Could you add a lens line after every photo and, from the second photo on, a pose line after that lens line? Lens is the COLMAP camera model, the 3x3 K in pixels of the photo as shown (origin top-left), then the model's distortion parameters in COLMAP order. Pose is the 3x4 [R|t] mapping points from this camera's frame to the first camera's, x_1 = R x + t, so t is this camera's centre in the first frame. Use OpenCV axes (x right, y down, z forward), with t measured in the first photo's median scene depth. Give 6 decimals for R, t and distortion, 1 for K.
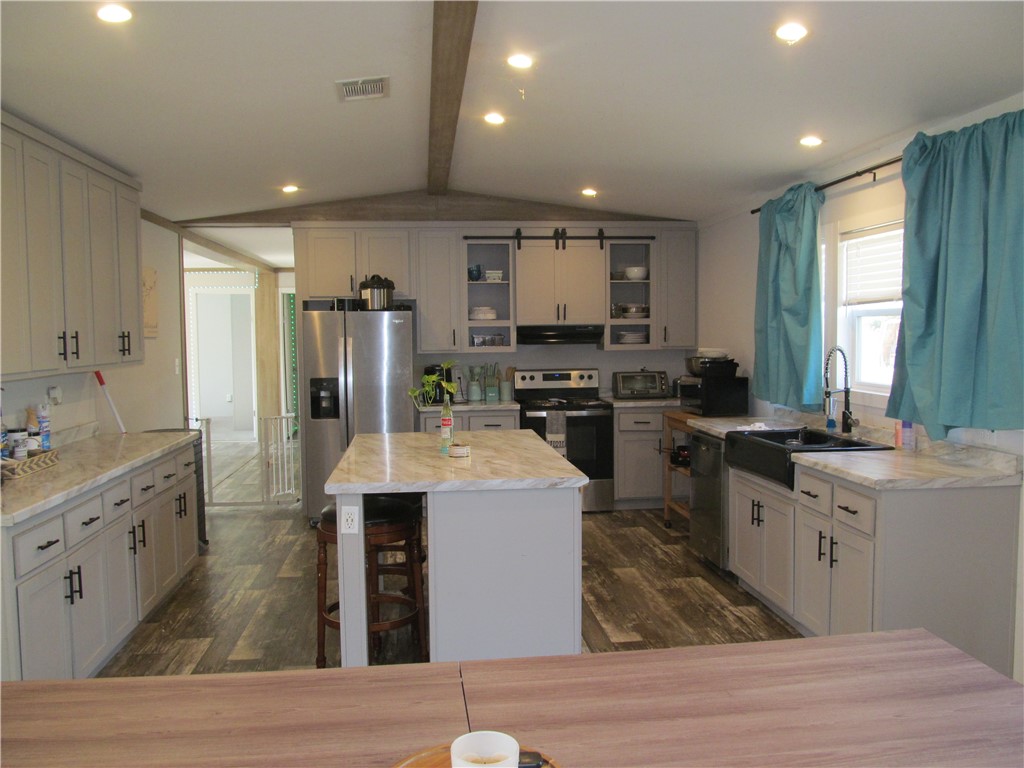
lens RADIAL K [[859.4, 0, 526.0], [0, 859.4, 387.2], [0, 0, 1]] dist [-0.053385, 0.007310]
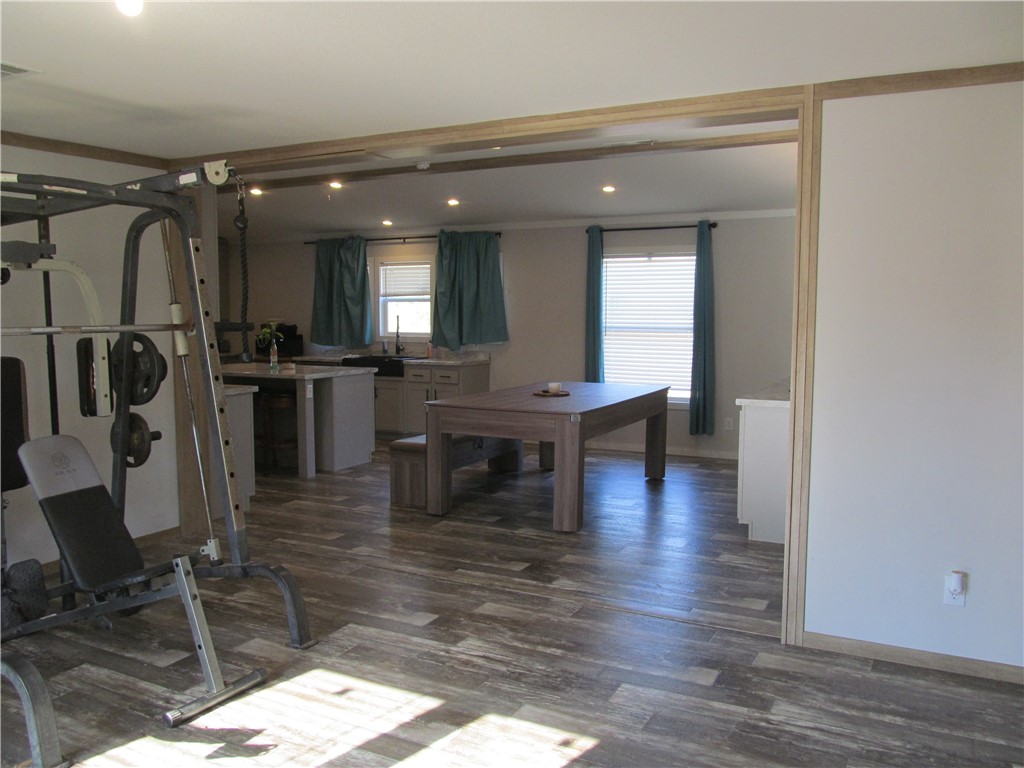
lens RADIAL K [[859.4, 0, 526.0], [0, 859.4, 387.2], [0, 0, 1]] dist [-0.053385, 0.007310]
pose [[0.558466, -0.066010, 0.826897, -0.862736], [0.049834, 0.997698, 0.045989, 0.035088], [-0.828029, 0.015524, 0.560470, -0.351993]]
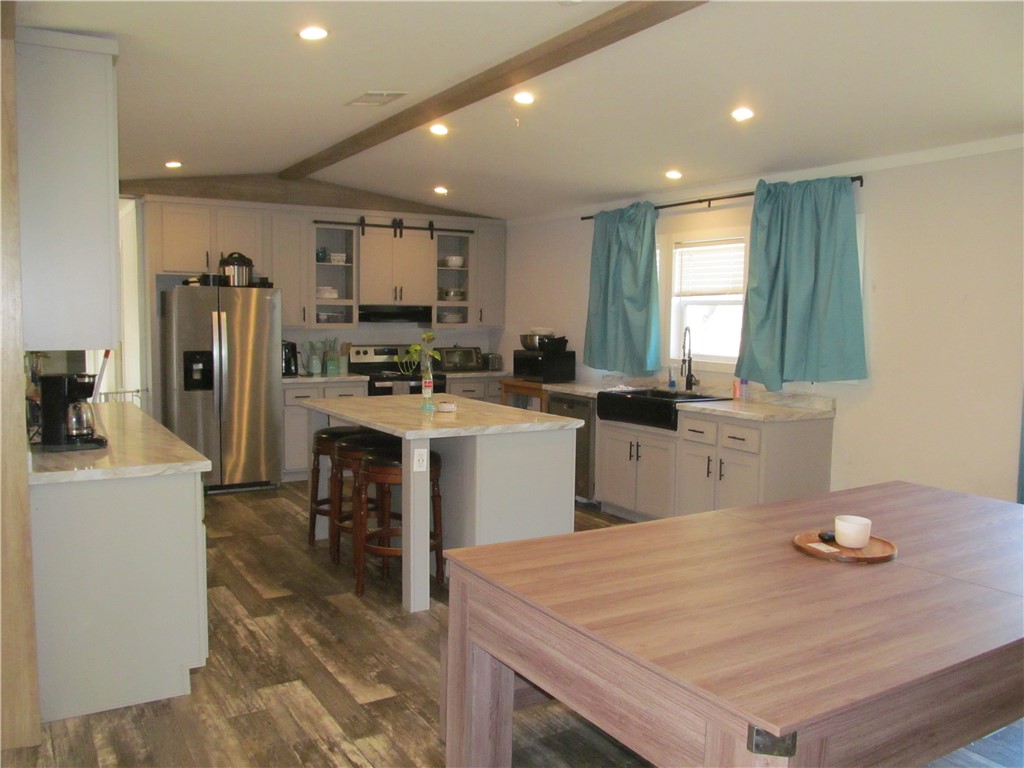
lens RADIAL K [[859.4, 0, 526.0], [0, 859.4, 387.2], [0, 0, 1]] dist [-0.053385, 0.007310]
pose [[0.906126, -0.013279, 0.422799, -0.294967], [0.005024, 0.999774, 0.020635, 0.012802], [-0.422978, -0.016574, 0.905988, -0.089552]]
